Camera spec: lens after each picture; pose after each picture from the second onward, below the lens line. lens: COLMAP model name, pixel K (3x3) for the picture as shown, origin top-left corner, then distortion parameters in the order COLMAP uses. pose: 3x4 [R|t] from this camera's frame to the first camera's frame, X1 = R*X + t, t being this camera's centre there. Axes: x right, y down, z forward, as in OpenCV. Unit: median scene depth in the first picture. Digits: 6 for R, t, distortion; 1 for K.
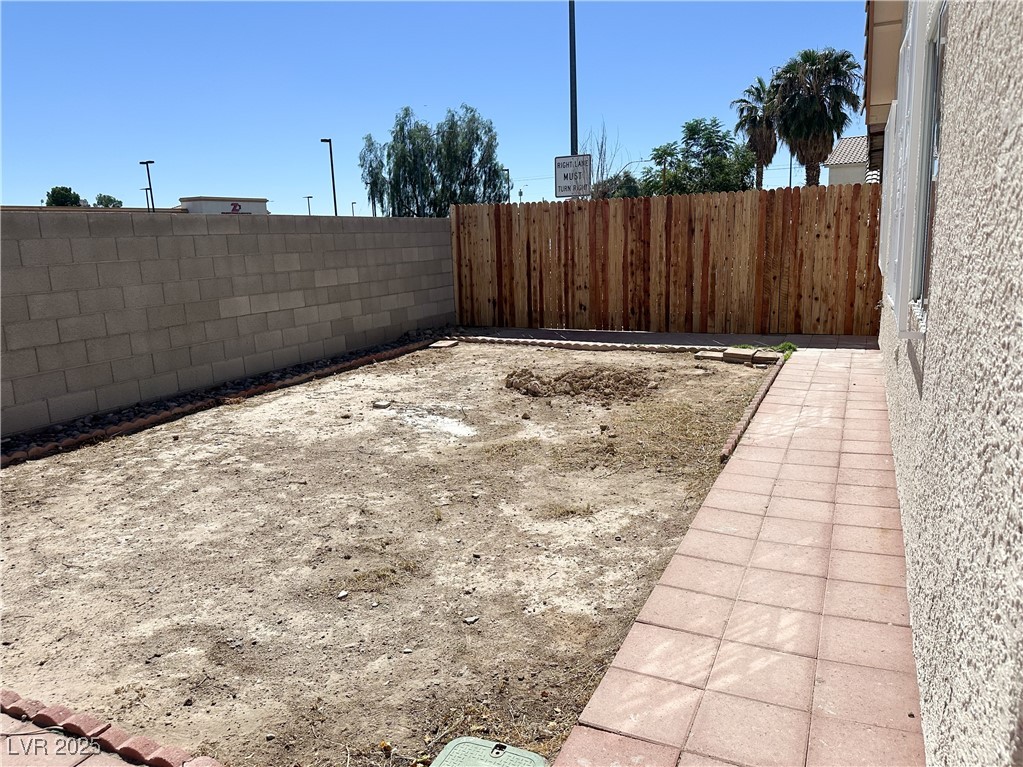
lens RADIAL K [[738.6, 0, 512.2], [0, 738.6, 381.5], [0, 0, 1]] dist [0.057635, -0.066735]
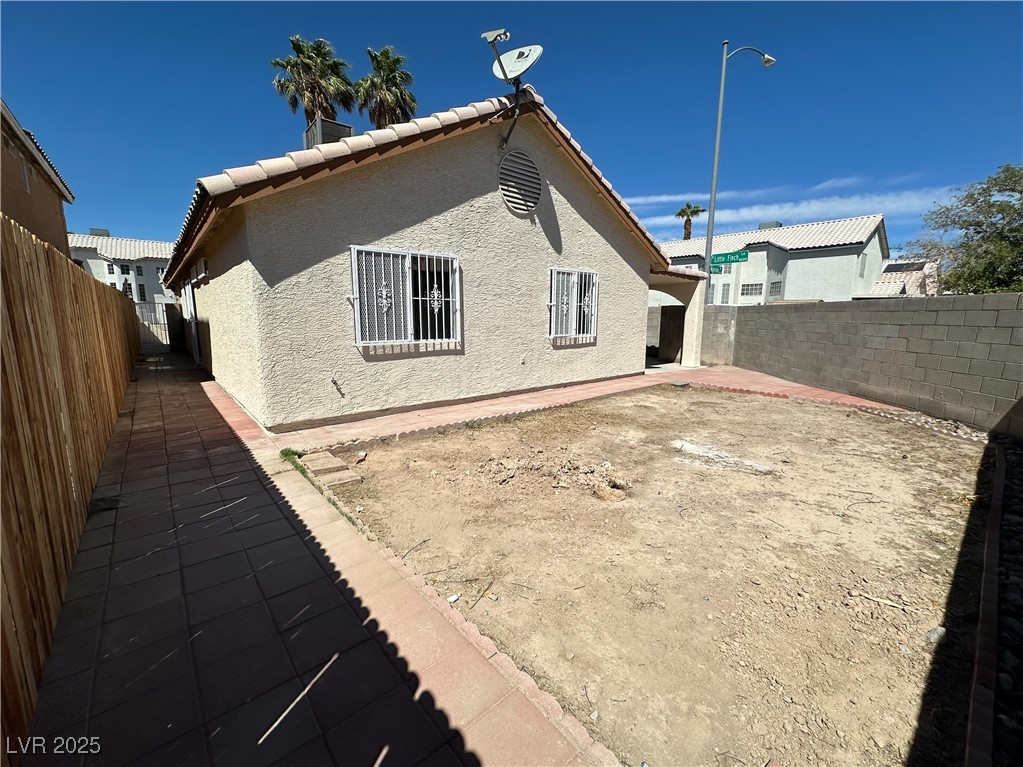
lens RADIAL K [[419.9, 0, 511.9], [0, 419.9, 382.0], [0, 0, 1]] dist [-0.005651, 0.001298]
pose [[-0.909465, -0.042488, 0.413604, -0.099729], [0.100175, 0.943070, 0.317150, -0.354716], [-0.403532, 0.329869, -0.853433, 1.811707]]
